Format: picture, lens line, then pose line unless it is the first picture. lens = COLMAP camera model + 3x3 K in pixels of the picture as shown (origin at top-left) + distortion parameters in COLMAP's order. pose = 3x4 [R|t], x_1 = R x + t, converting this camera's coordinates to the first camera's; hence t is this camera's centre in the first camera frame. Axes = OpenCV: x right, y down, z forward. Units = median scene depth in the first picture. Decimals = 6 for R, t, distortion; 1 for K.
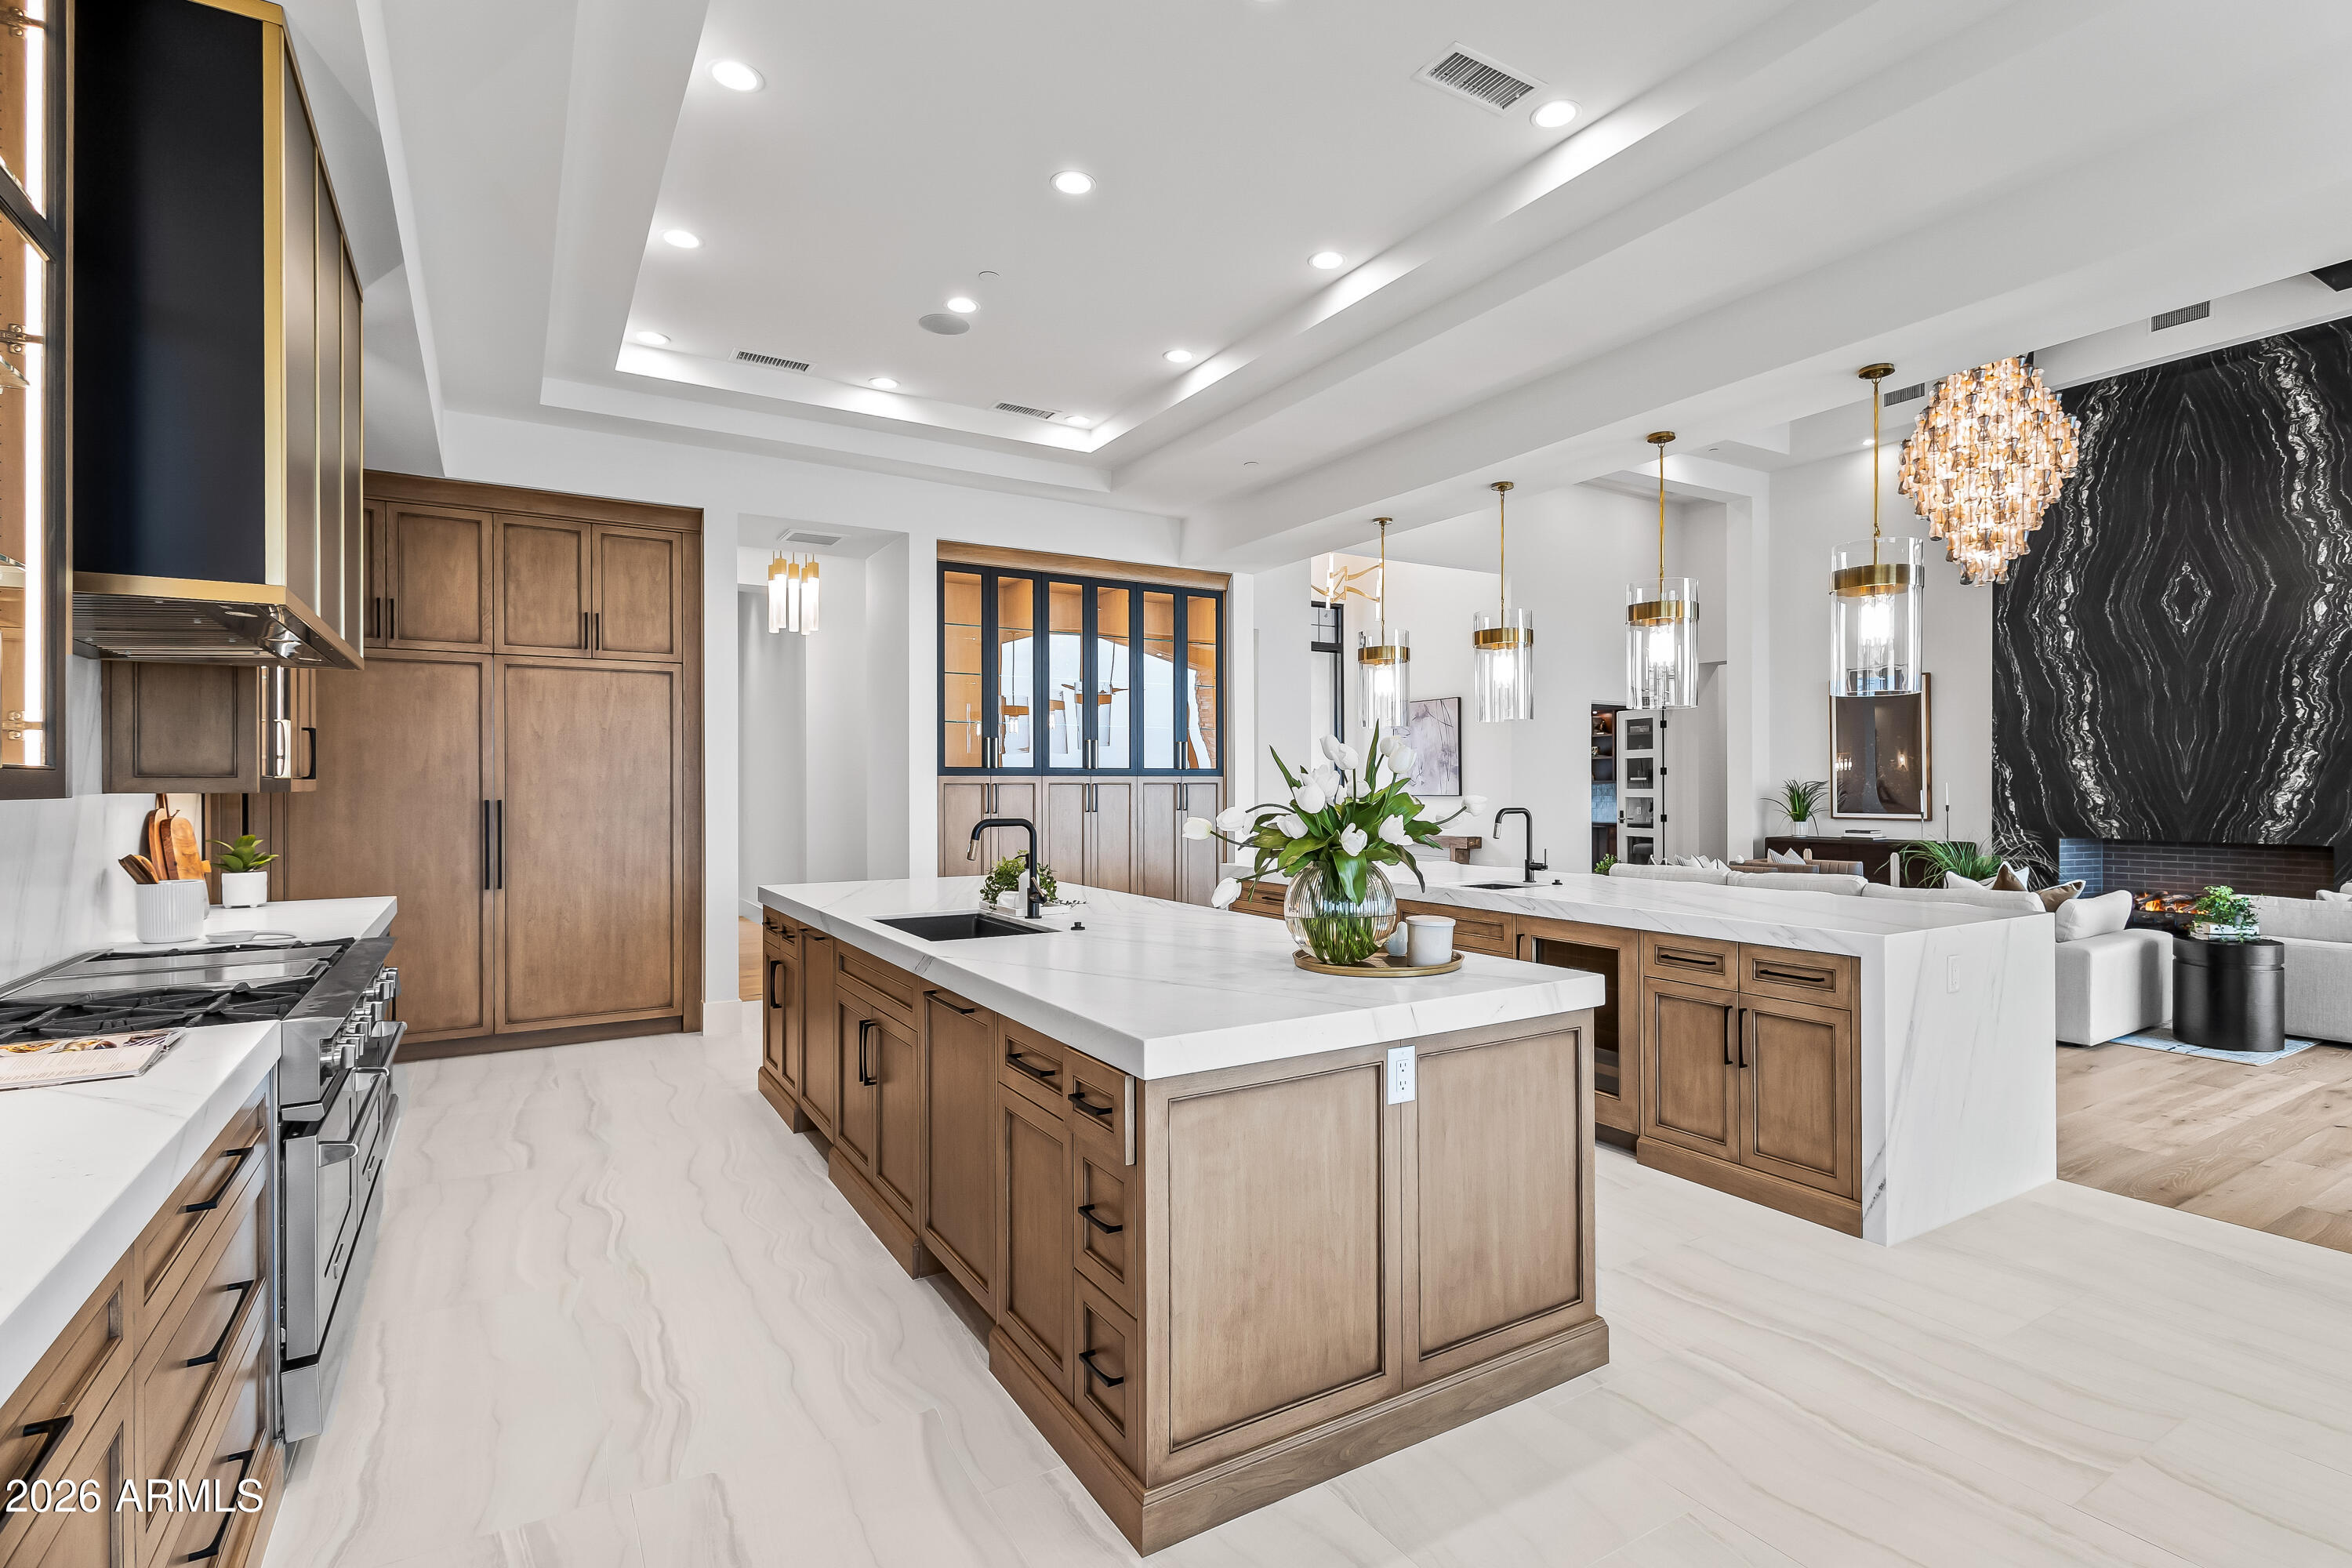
lens RADIAL K [[1082.0, 0, 1228.7], [0, 1082.0, 783.7], [0, 0, 1]] dist [0.003638, 0.000171]
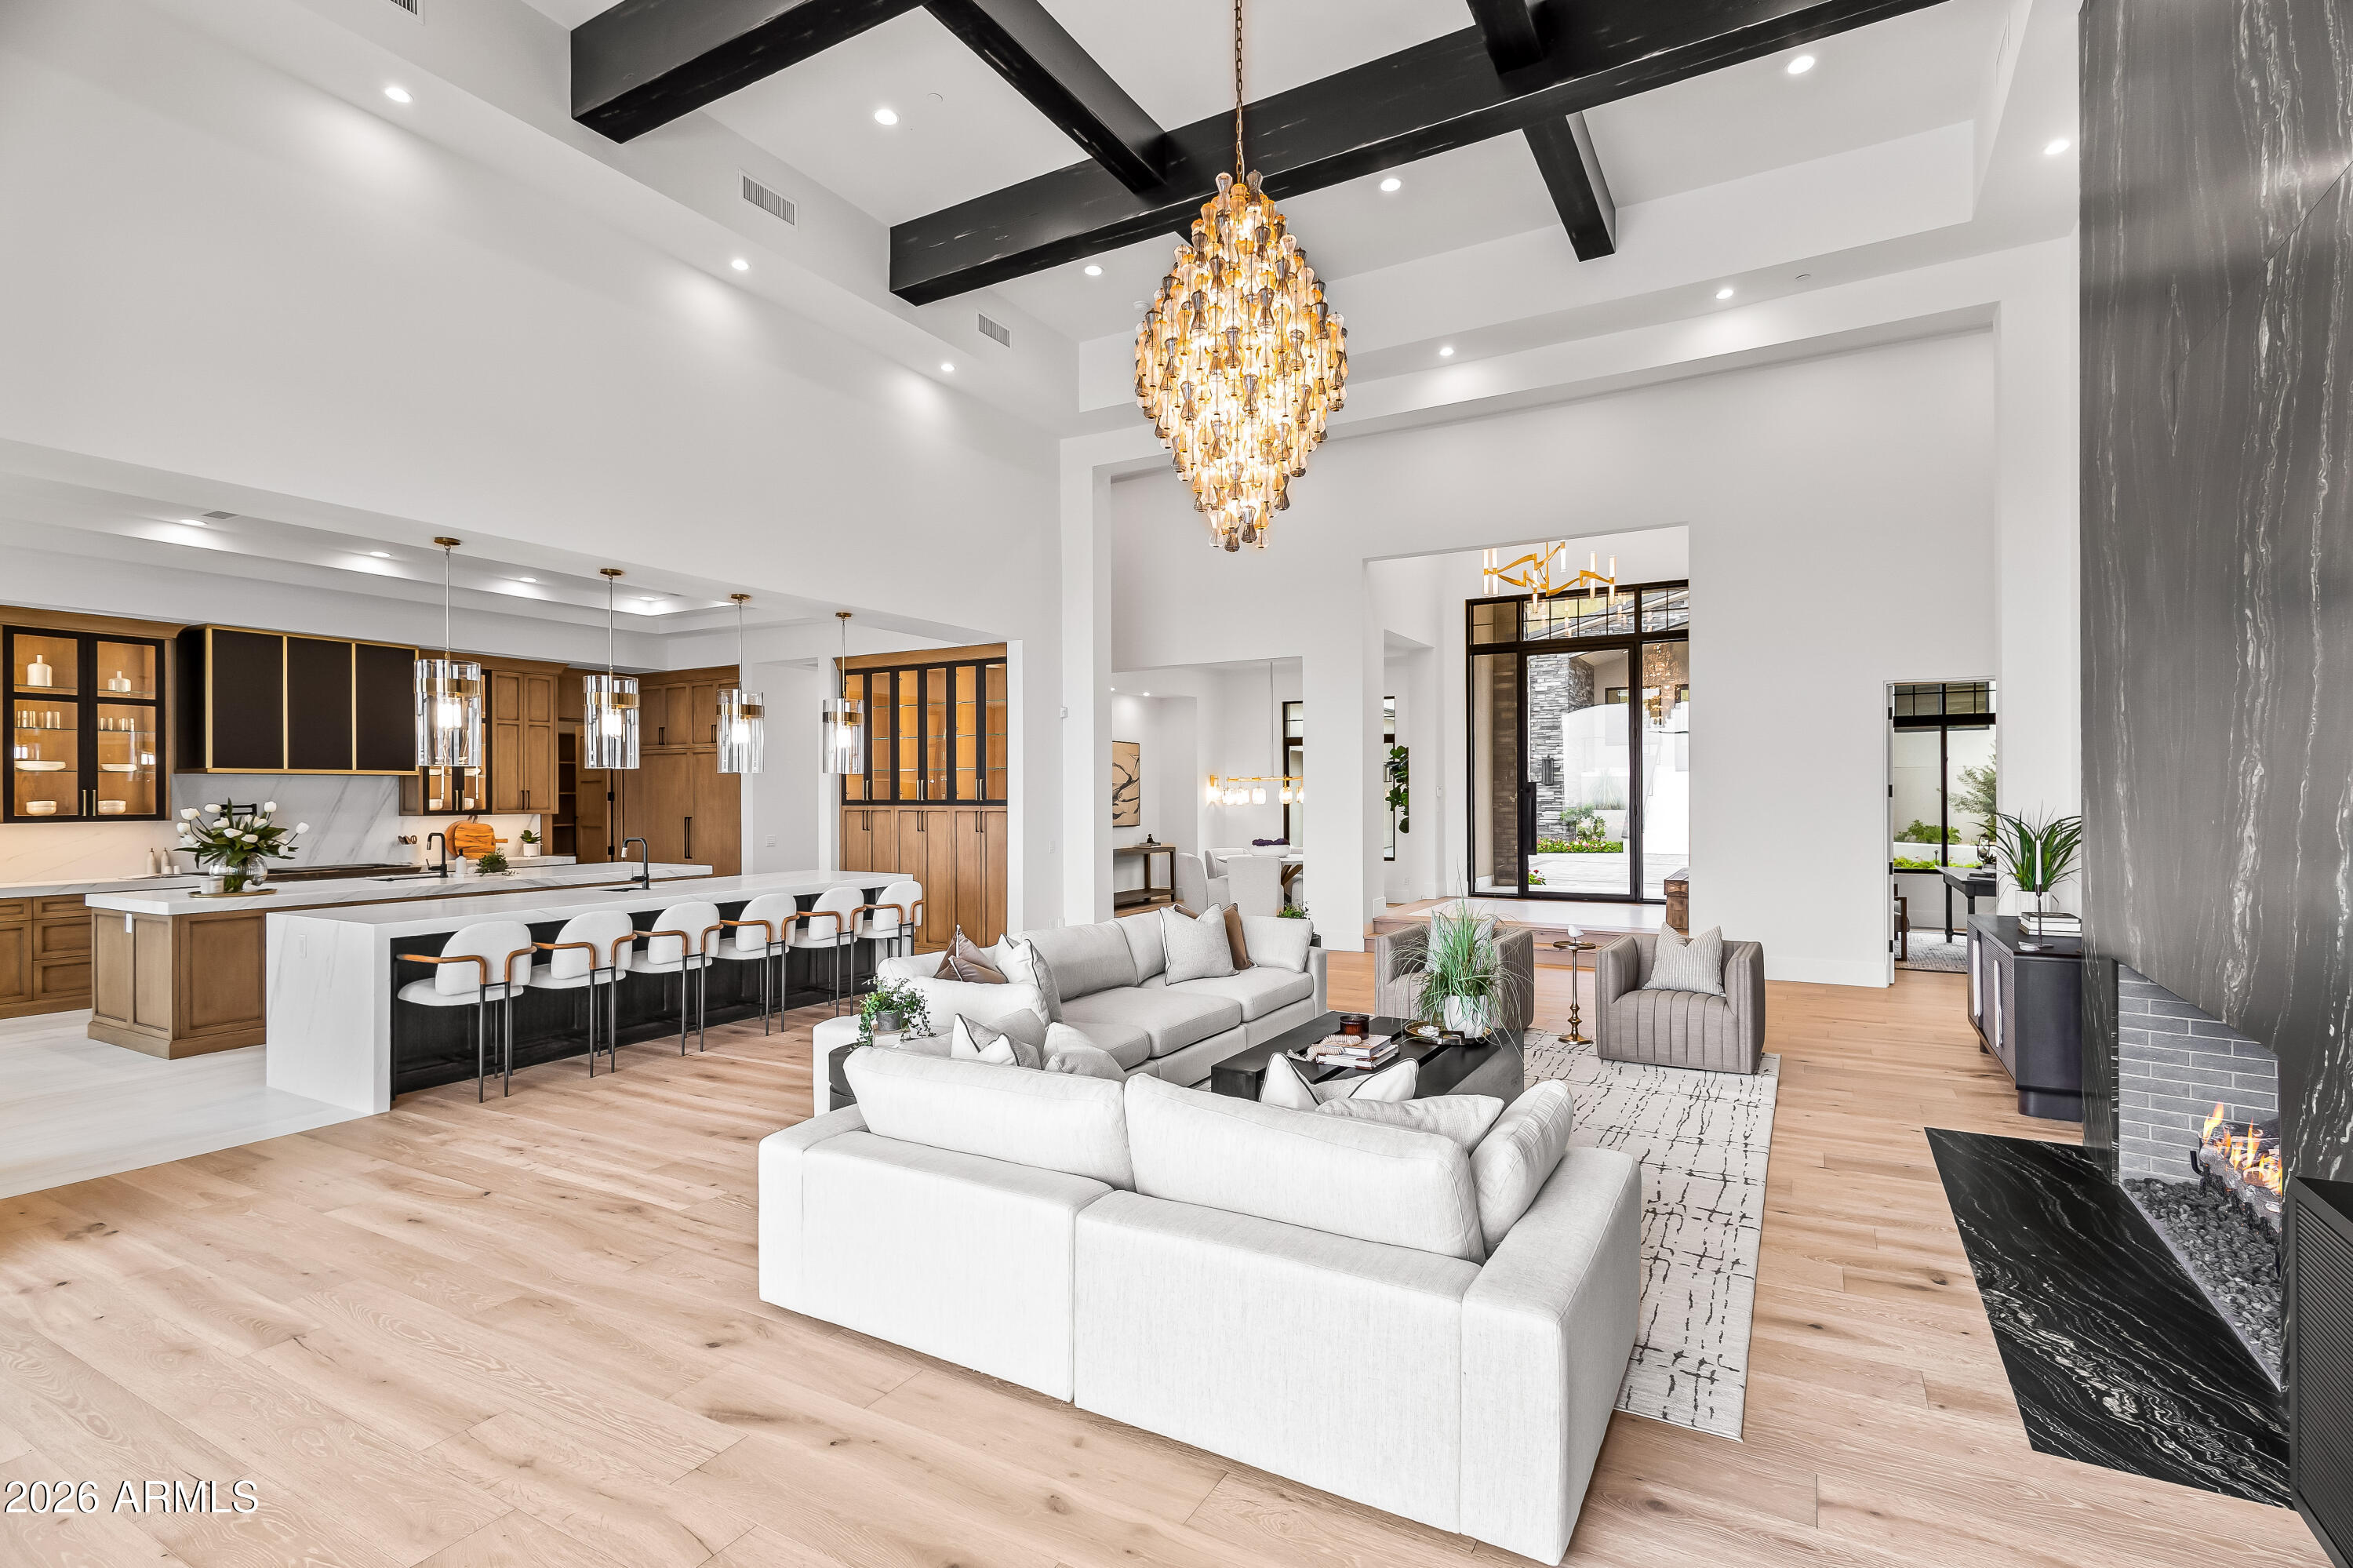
lens RADIAL K [[1107.3, 0, 1176.5], [0, 1107.3, 784.0], [0, 0, 1]] dist [0.012512, 0.000126]
pose [[0.481739, -0.008763, -0.876271, 1.594354], [0.001963, 0.999958, -0.008921, -0.026884], [0.876312, 0.002578, 0.481737, 0.743925]]
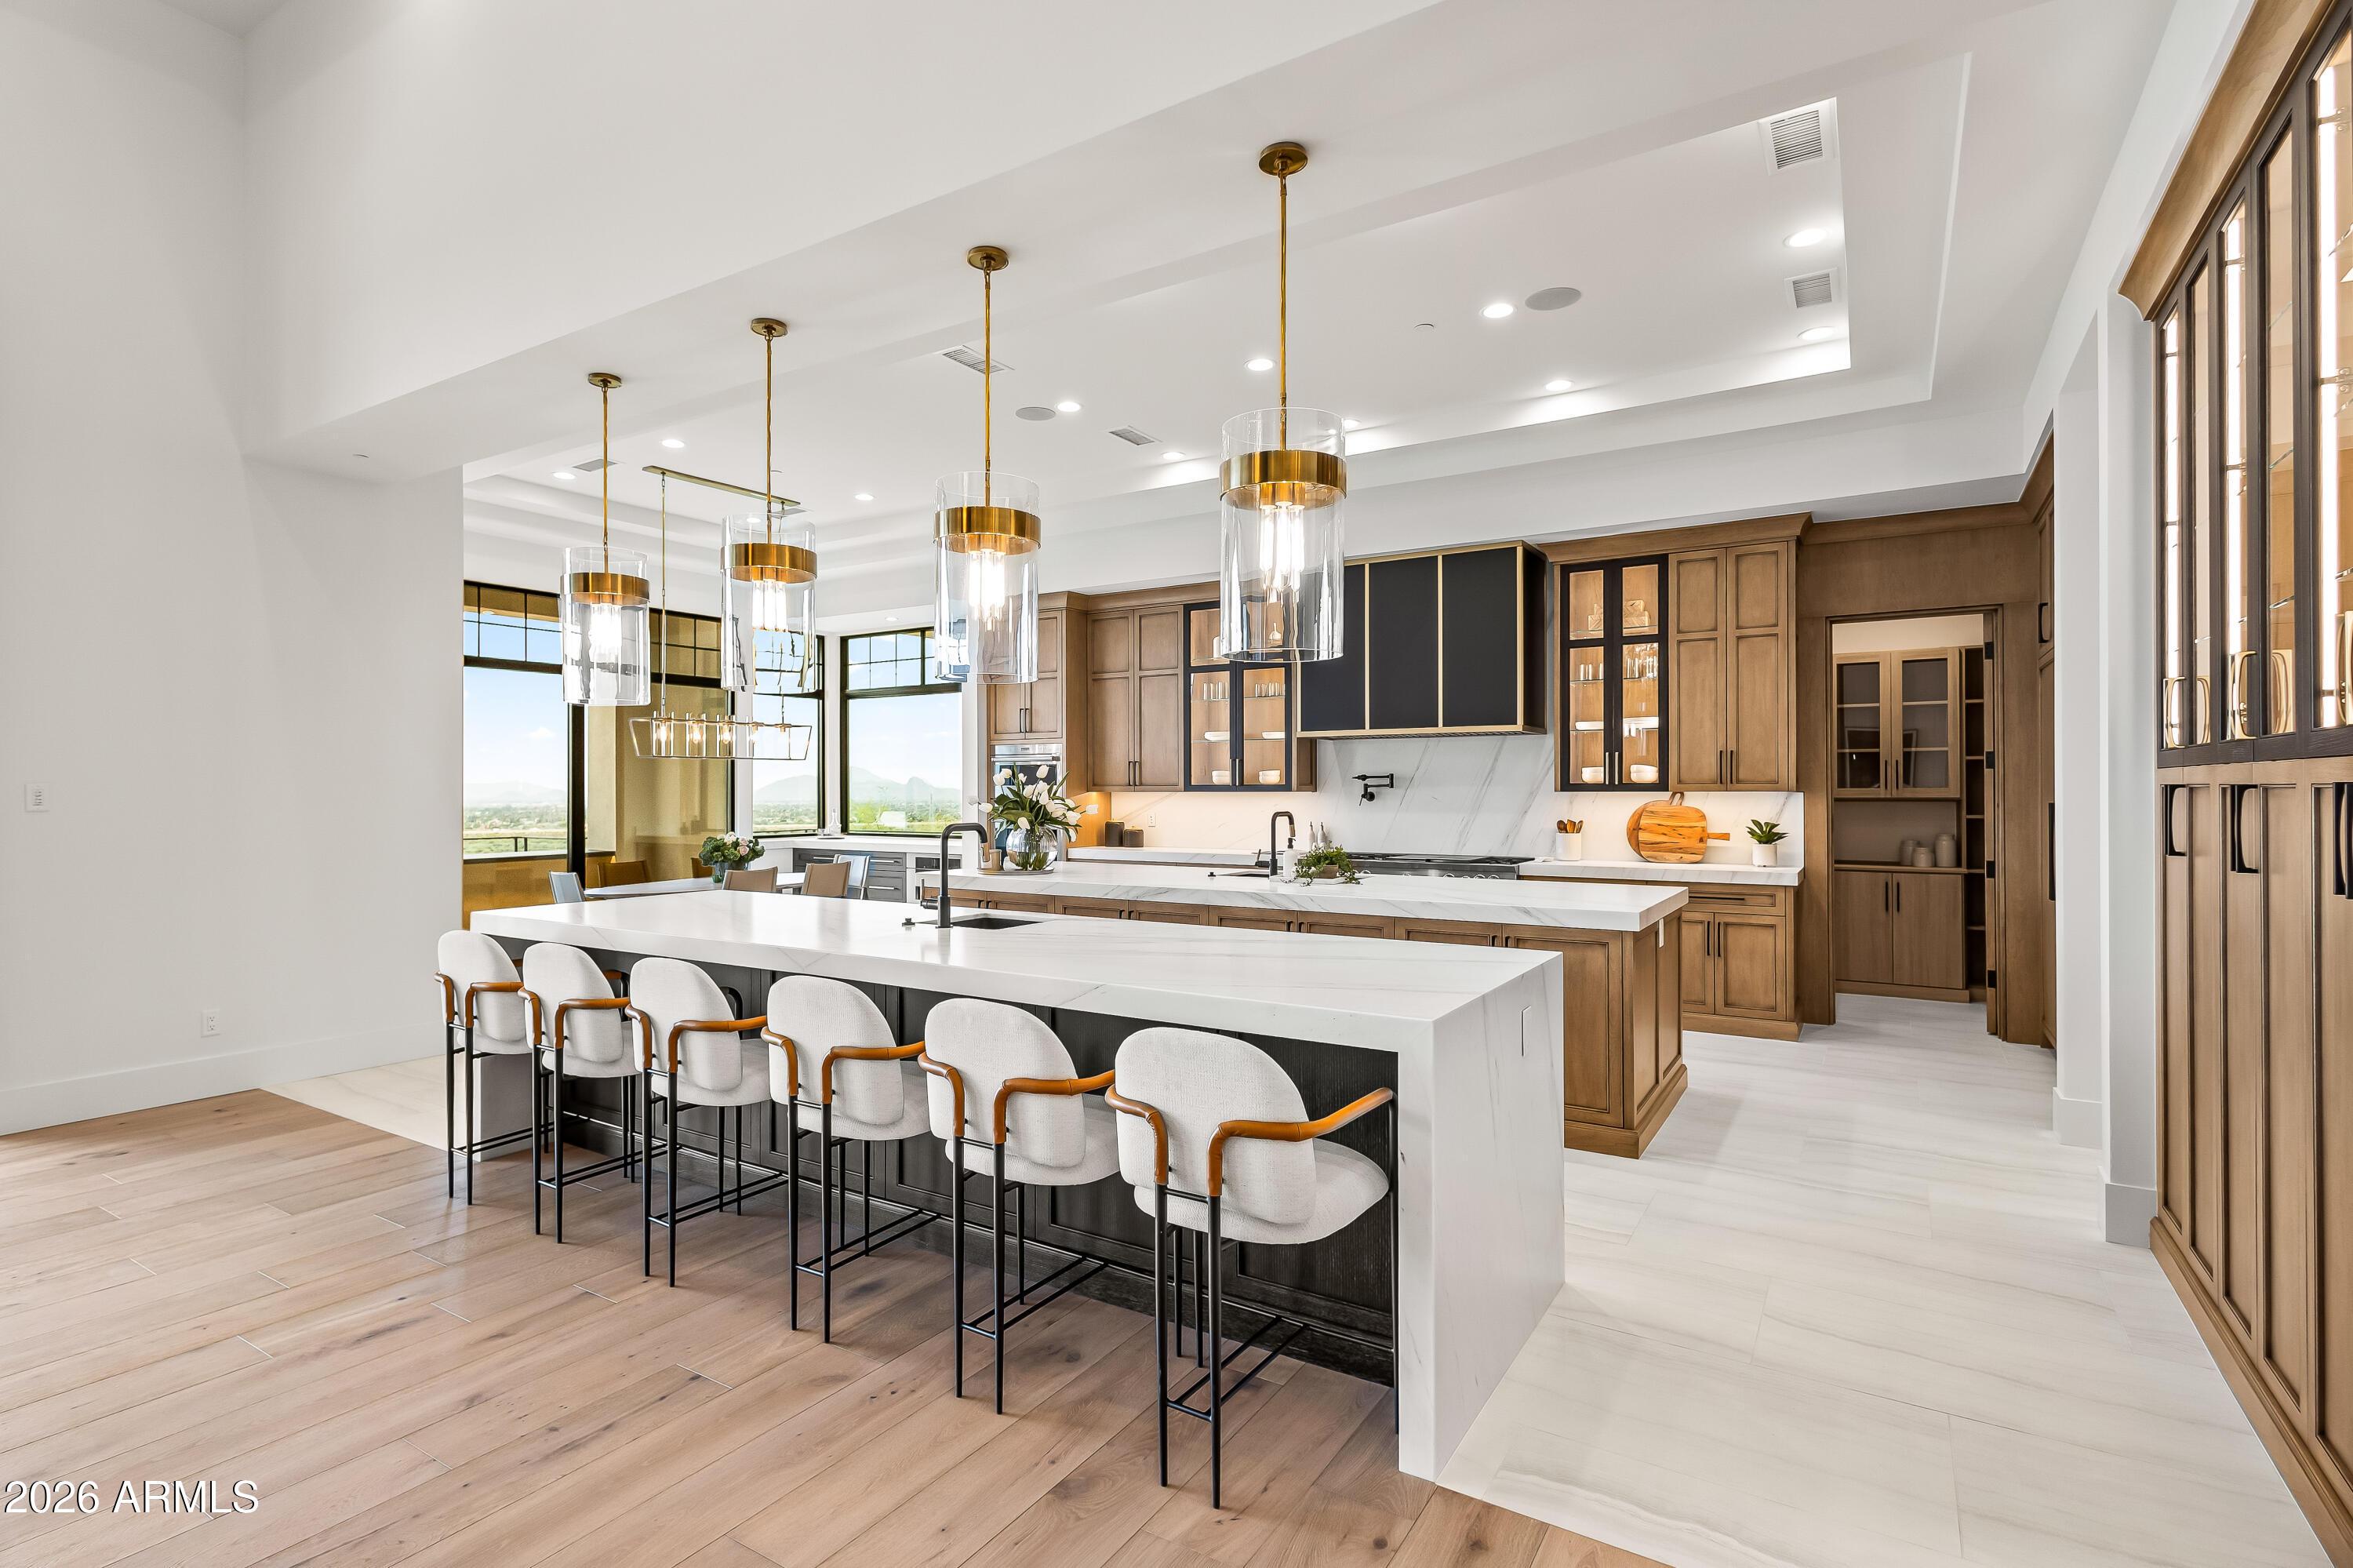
lens RADIAL K [[1131.2, 0, 1137.2], [0, 1131.2, 786.8], [0, 0, 1]] dist [0.008763, 0.000156]
pose [[-0.902318, 0.001753, -0.431068, 0.412044], [0.002109, 0.999998, -0.000350, -0.000253], [0.431066, -0.001225, -0.902319, 1.443557]]
